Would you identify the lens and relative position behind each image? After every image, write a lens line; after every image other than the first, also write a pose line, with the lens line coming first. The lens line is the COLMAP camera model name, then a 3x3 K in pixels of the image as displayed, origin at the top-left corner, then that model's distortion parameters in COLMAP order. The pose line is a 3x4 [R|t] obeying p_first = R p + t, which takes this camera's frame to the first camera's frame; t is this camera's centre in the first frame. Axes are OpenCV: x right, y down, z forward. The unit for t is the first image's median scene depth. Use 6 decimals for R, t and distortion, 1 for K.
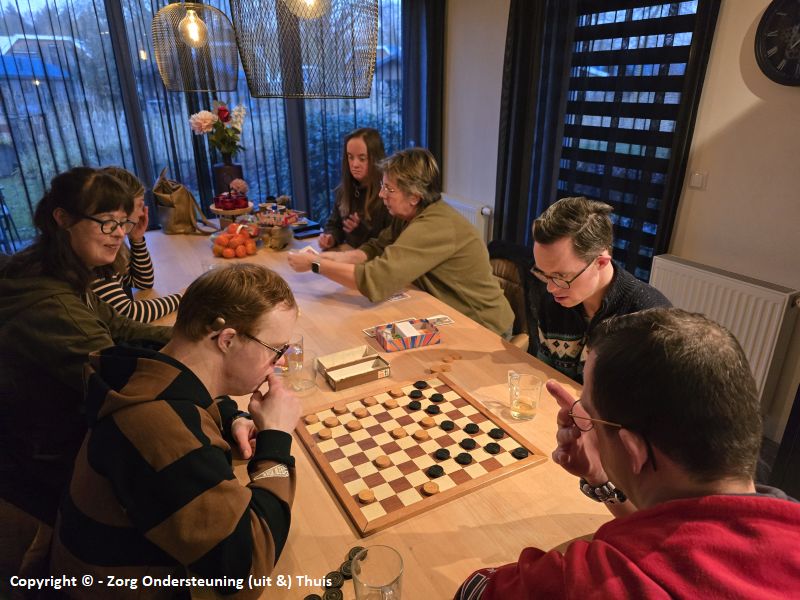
lens RADIAL K [[529.5, 0, 404.5], [0, 529.5, 298.7], [0, 0, 1]] dist [0.001987, -0.000329]
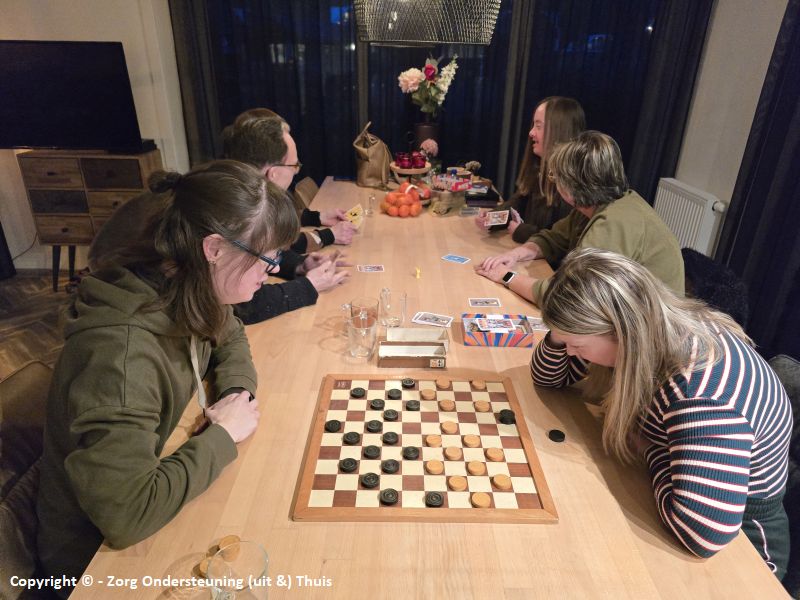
lens RADIAL K [[529.5, 0, 398.7], [0, 529.5, 300.8], [0, 0, 1]] dist [0.001987, -0.000329]
pose [[0.871817, 0.216816, -0.439234, 0.159989], [-0.190077, 0.976182, 0.104590, -0.025723], [0.451449, -0.007696, 0.892263, 0.092413]]
